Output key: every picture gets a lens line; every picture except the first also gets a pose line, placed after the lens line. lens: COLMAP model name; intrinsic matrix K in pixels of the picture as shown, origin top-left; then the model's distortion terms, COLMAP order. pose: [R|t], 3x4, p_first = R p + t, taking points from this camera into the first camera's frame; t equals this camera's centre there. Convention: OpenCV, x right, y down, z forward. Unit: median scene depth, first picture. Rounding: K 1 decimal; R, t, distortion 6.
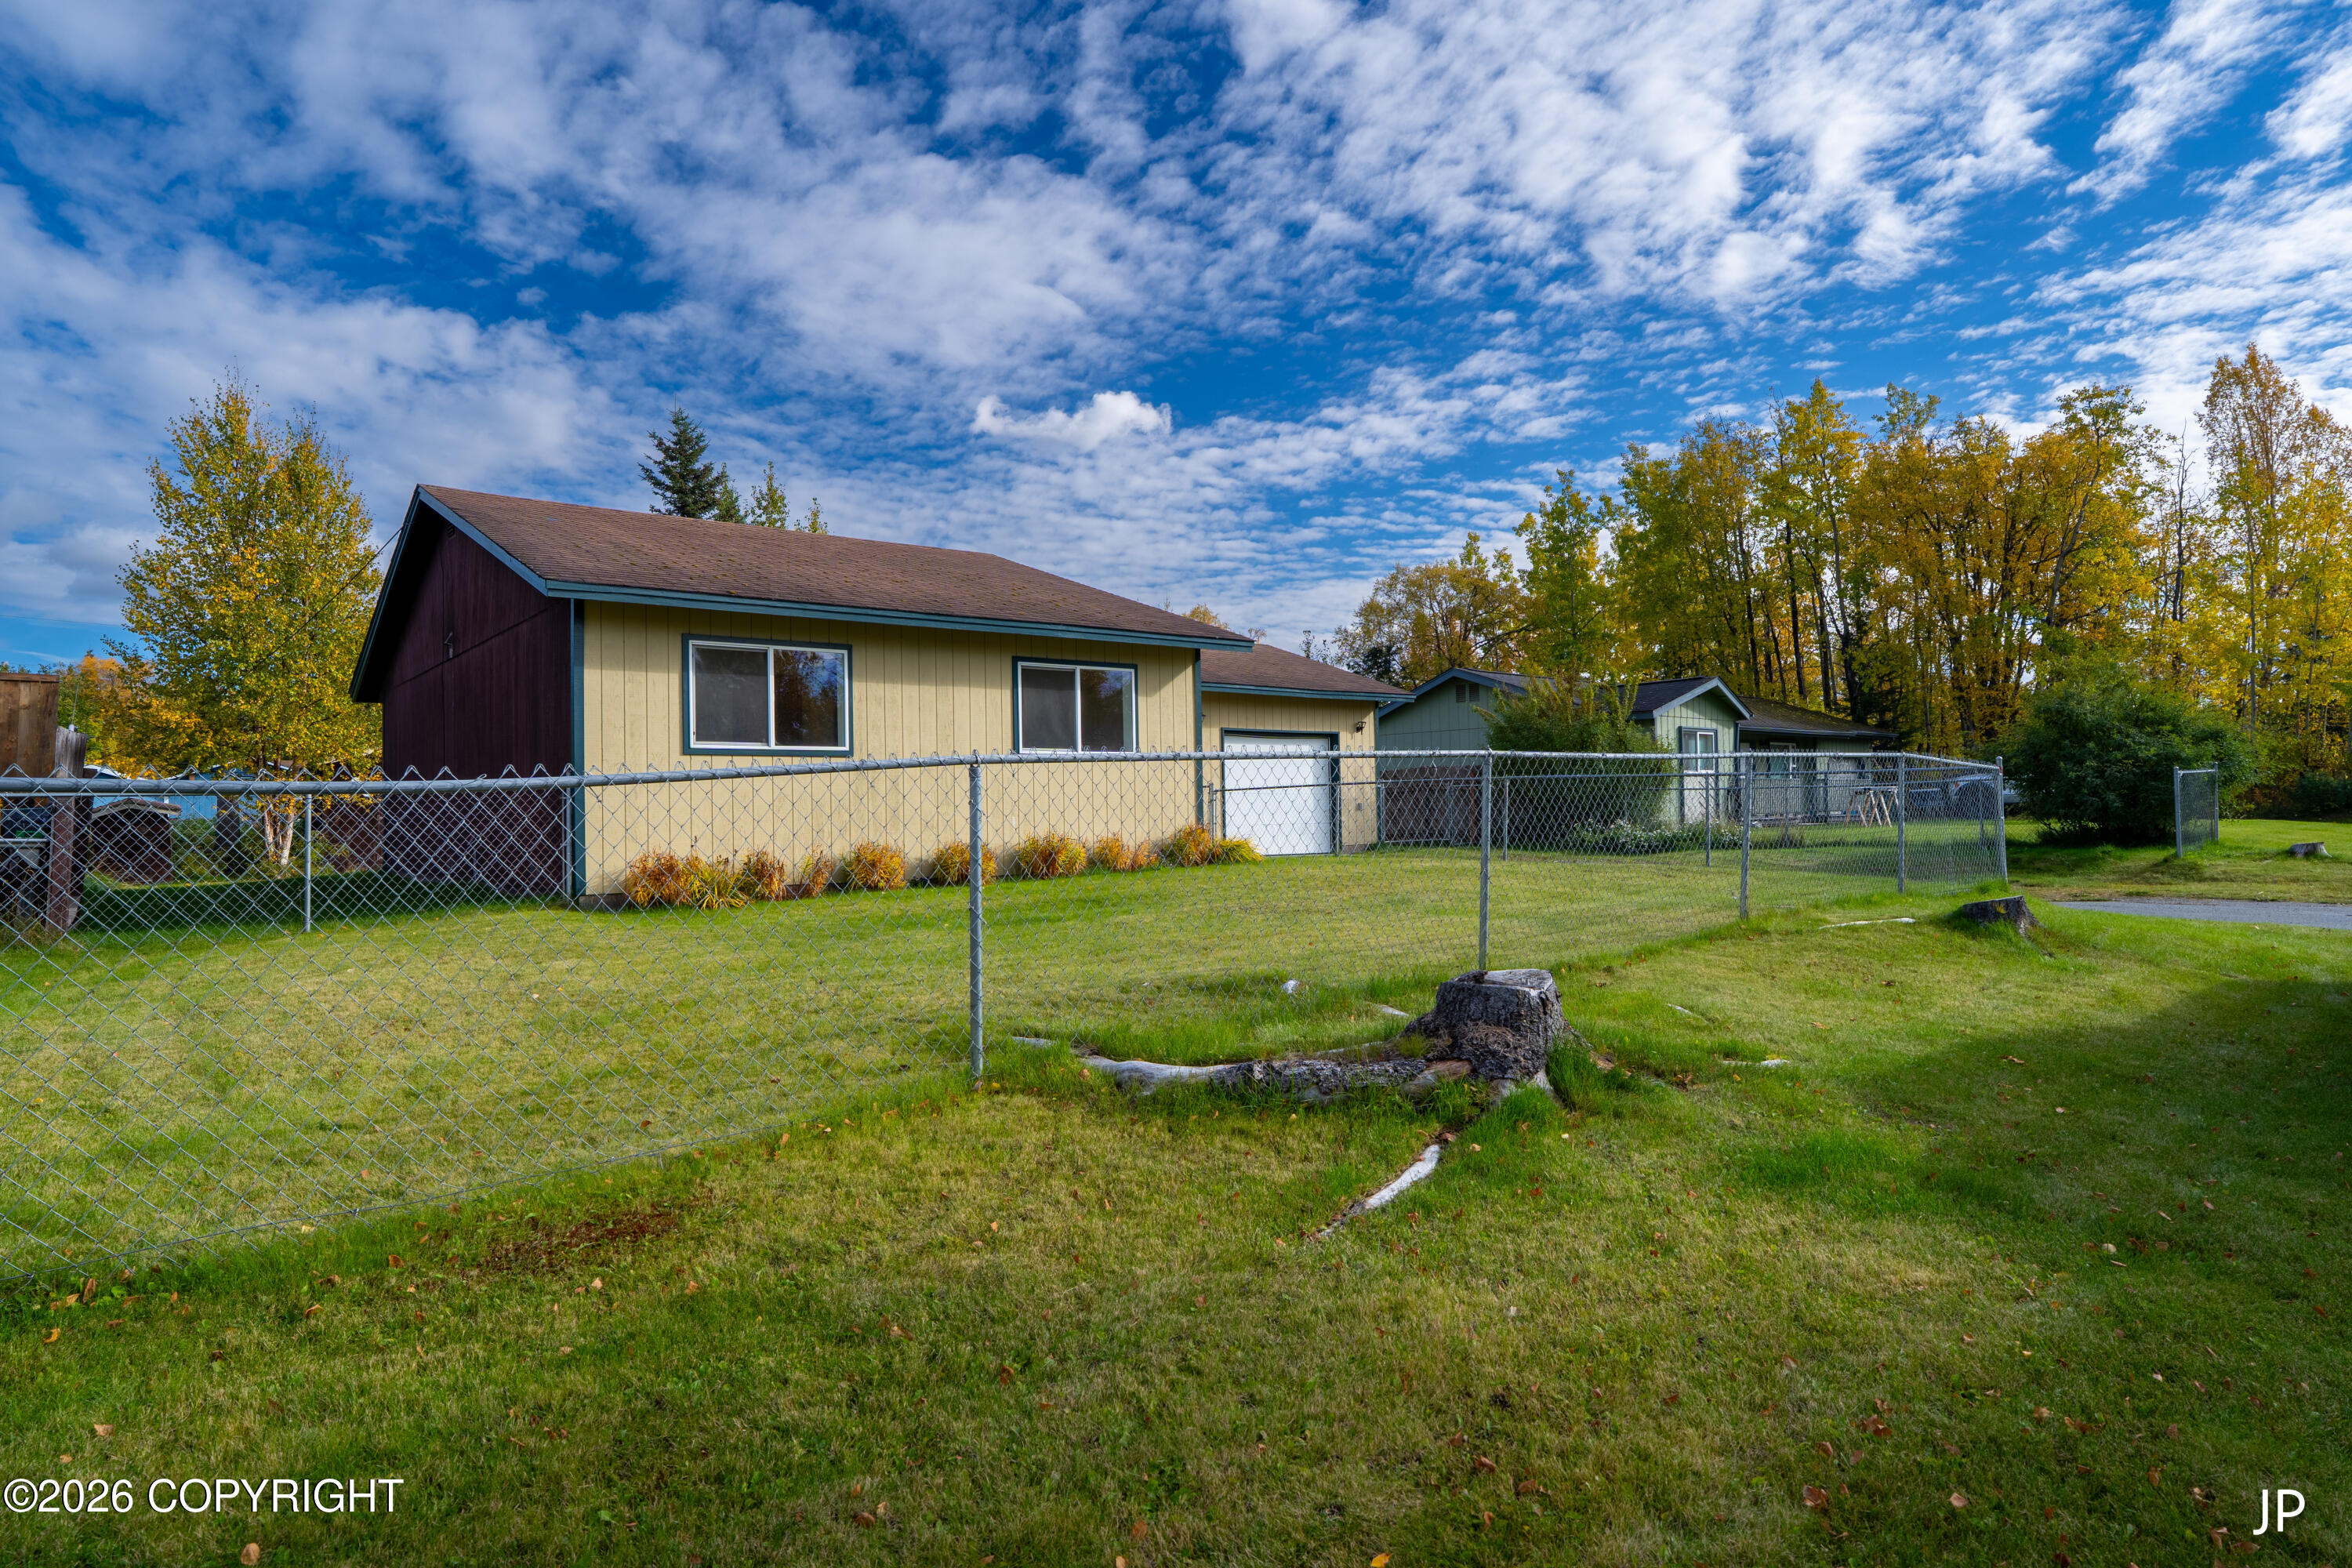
lens RADIAL K [[1319.9, 0, 1187.4], [0, 1319.9, 779.3], [0, 0, 1]] dist [-0.068189, 0.025971]
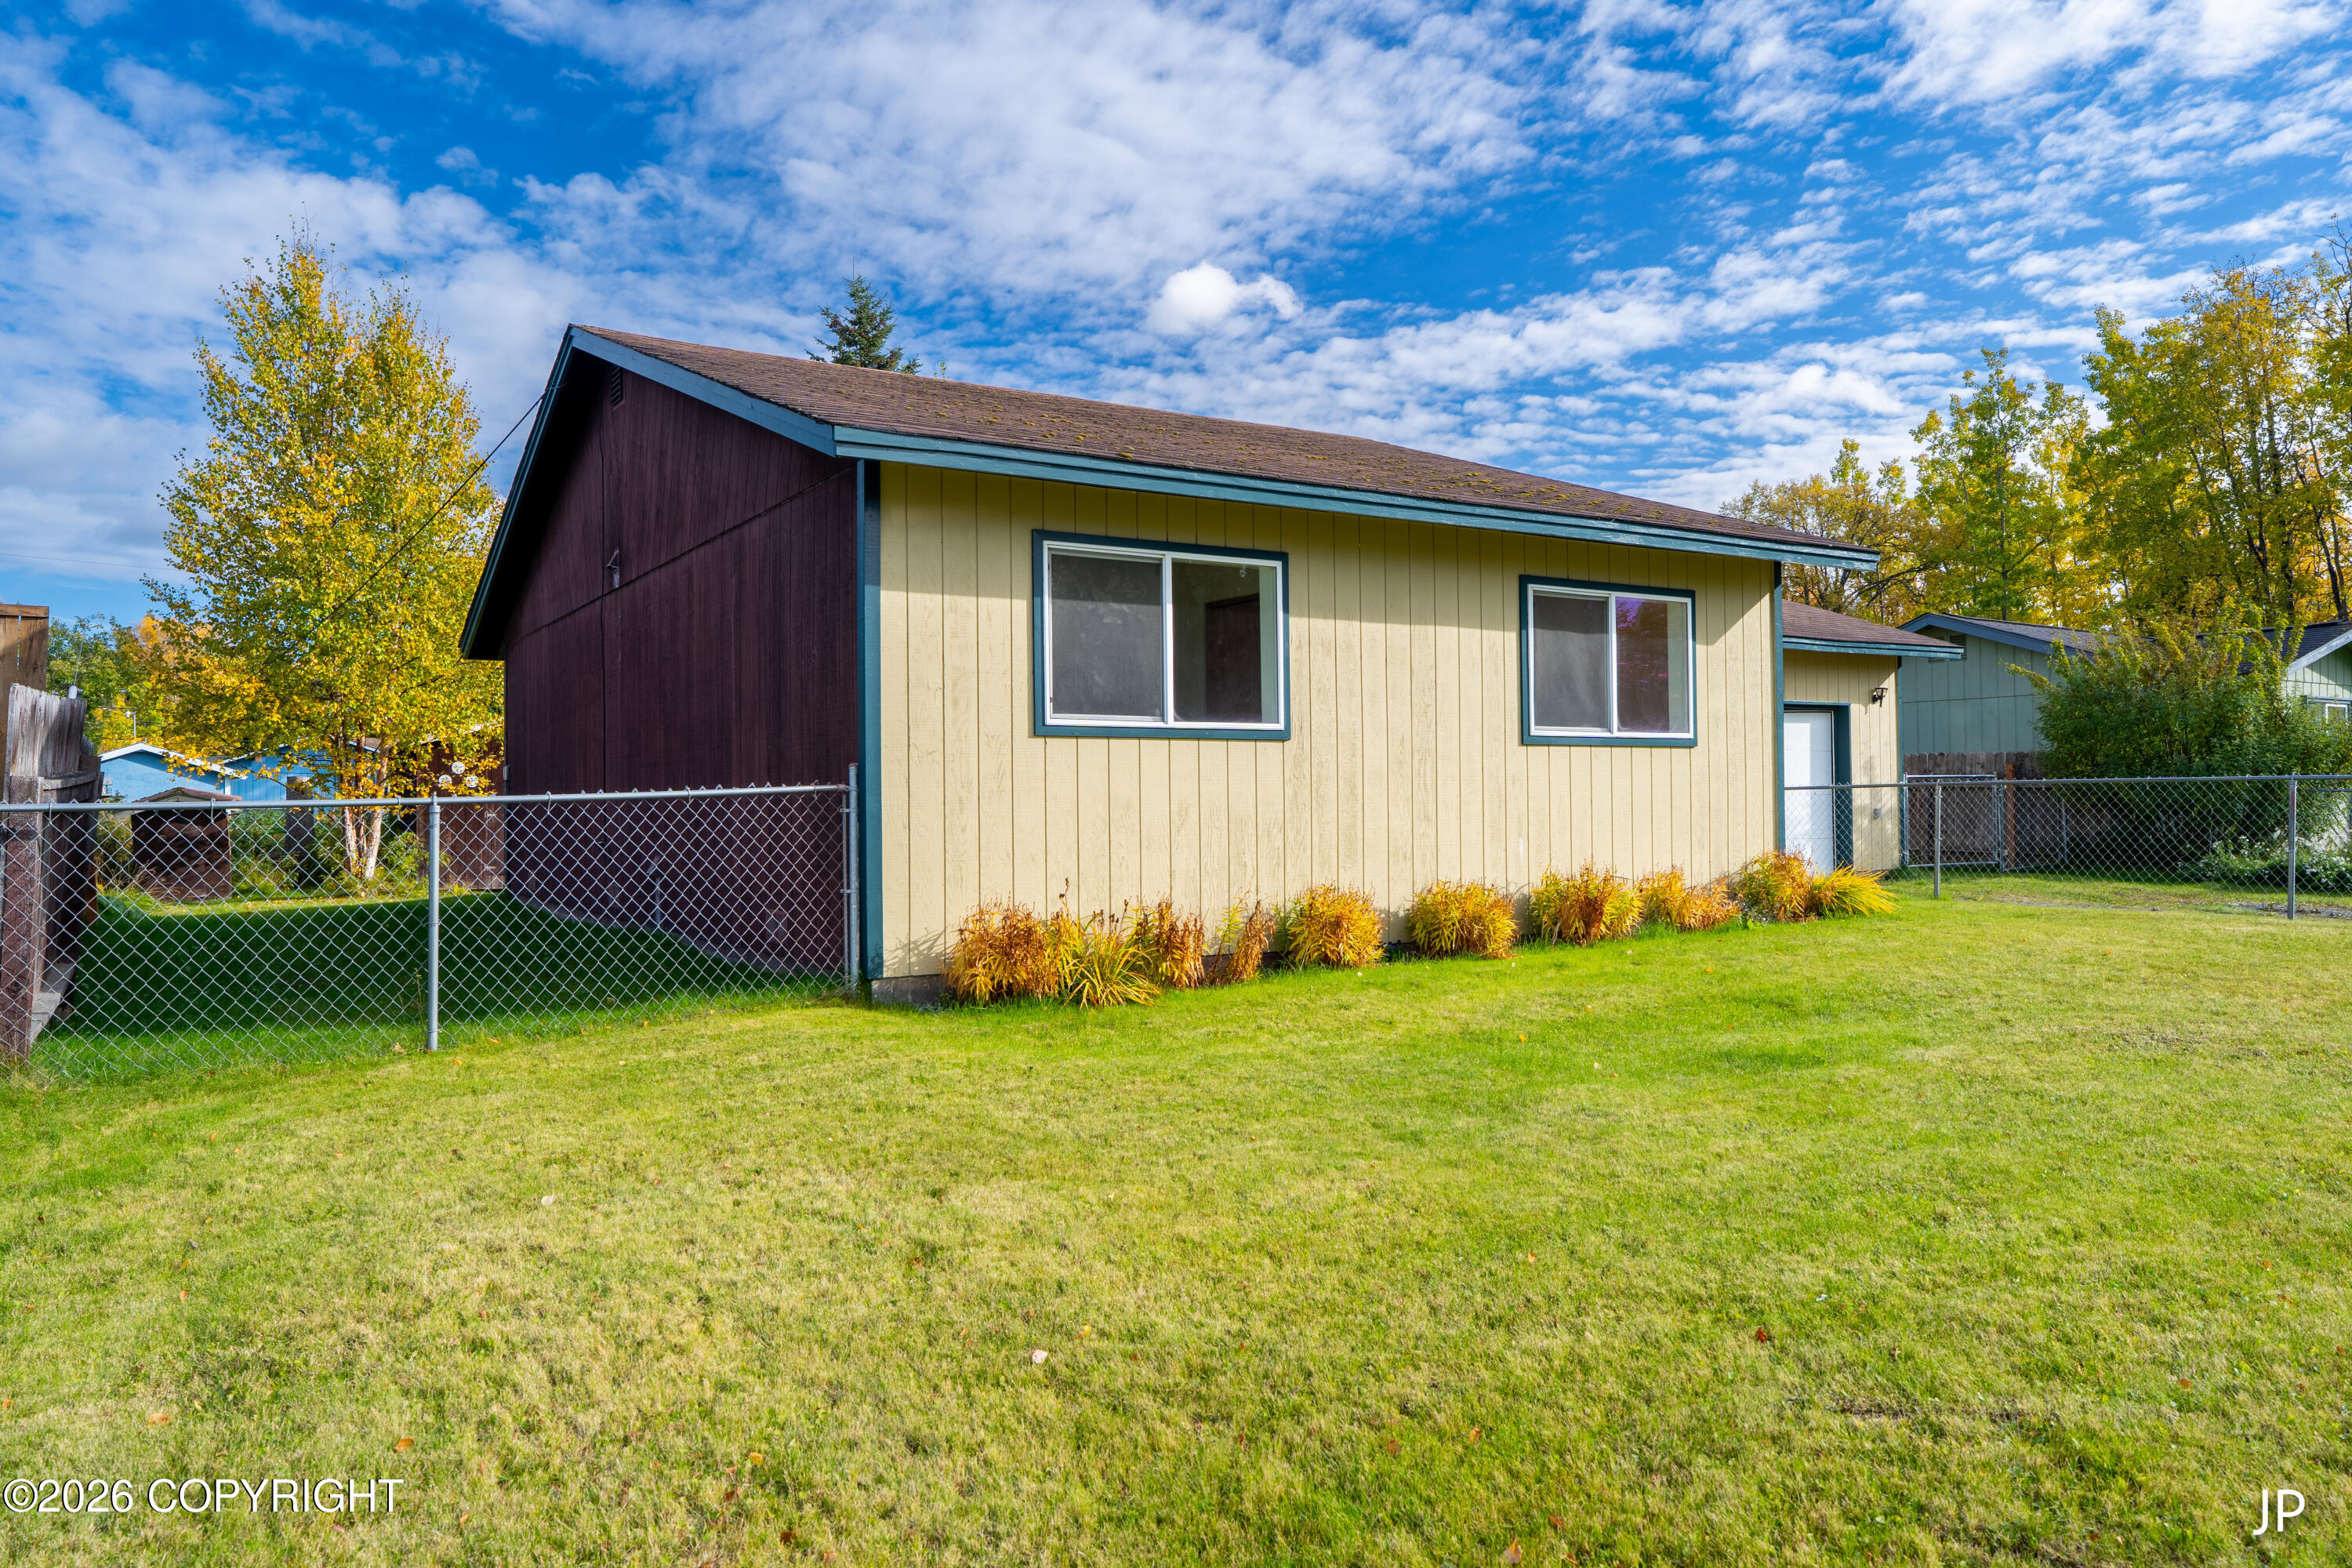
lens RADIAL K [[1584.4, 0, 1176.0], [0, 1584.4, 784.0], [0, 0, 1]] dist [-0.040049, 0.030518]
pose [[0.991049, 0.007008, -0.133313, -0.126695], [-0.005235, 0.999893, 0.013650, -0.004230], [0.133394, -0.012830, 0.990980, 0.169328]]
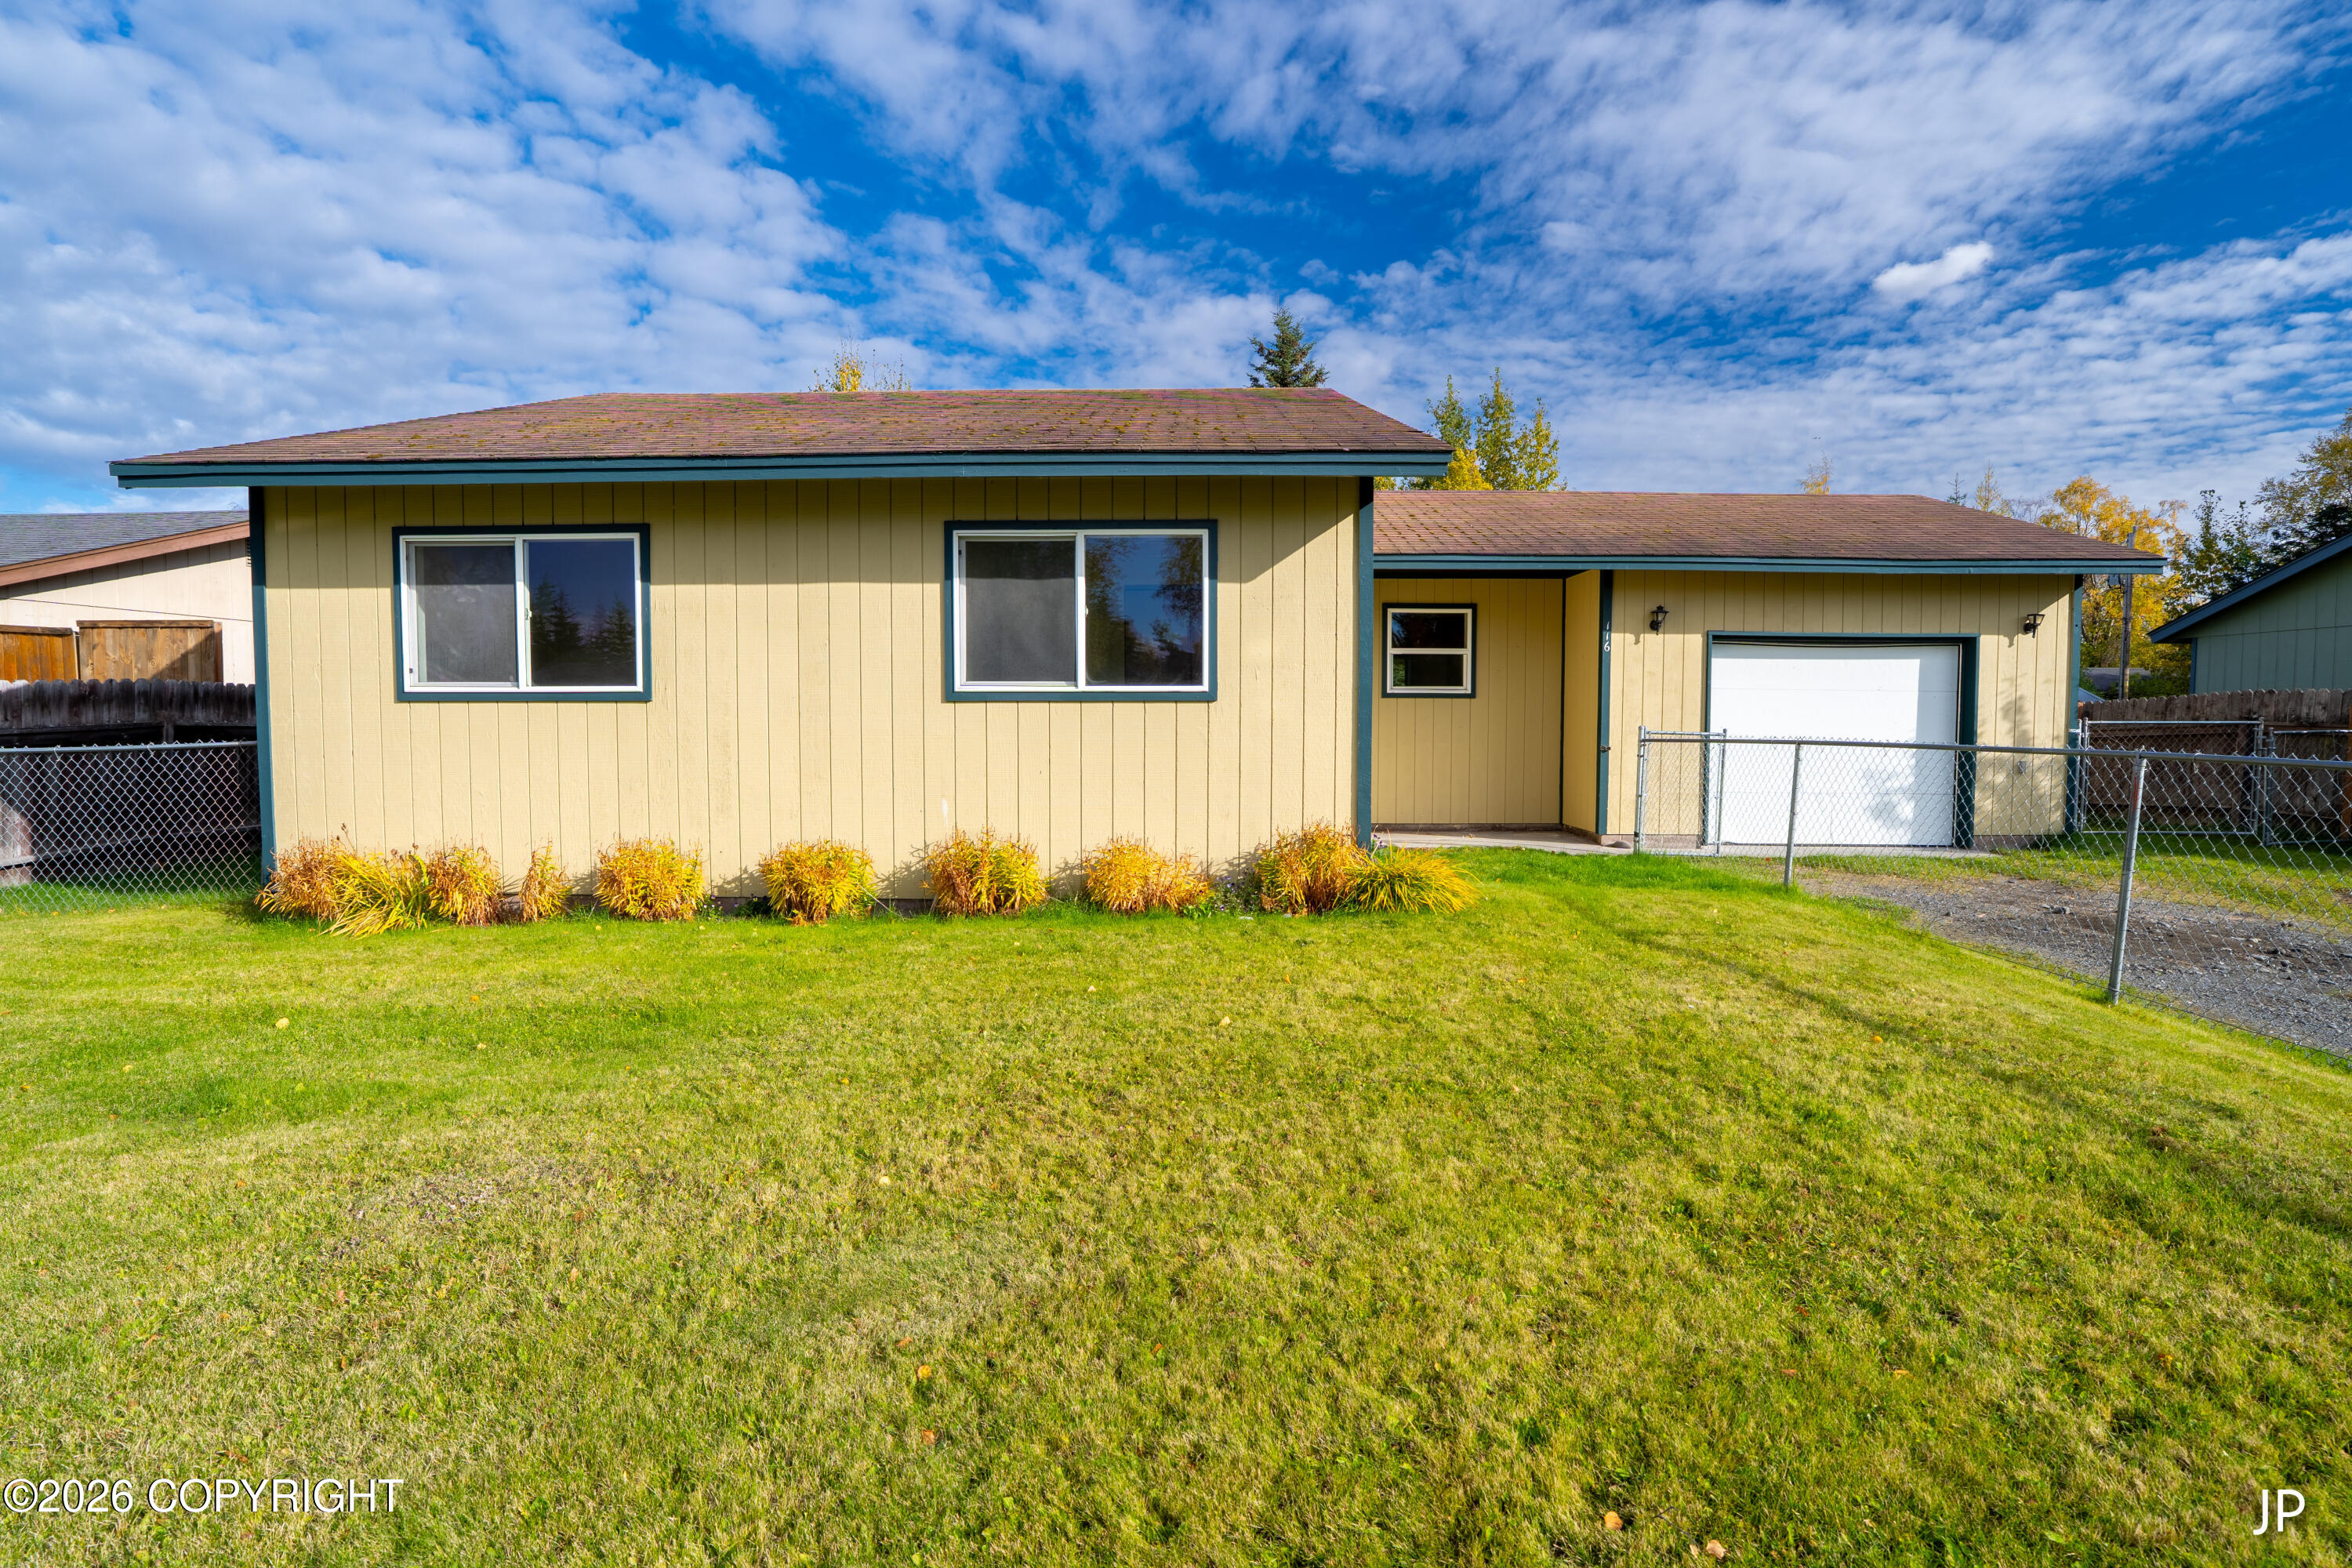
lens RADIAL K [[1134.2, 0, 1176.0], [0, 1134.2, 784.0], [0, 0, 1]] dist [-0.062761, 0.025076]
pose [[0.759414, 0.063653, -0.647486, 0.175300], [-0.002067, 0.995434, 0.095435, -0.017901], [0.650604, -0.071136, 0.756078, 0.454096]]
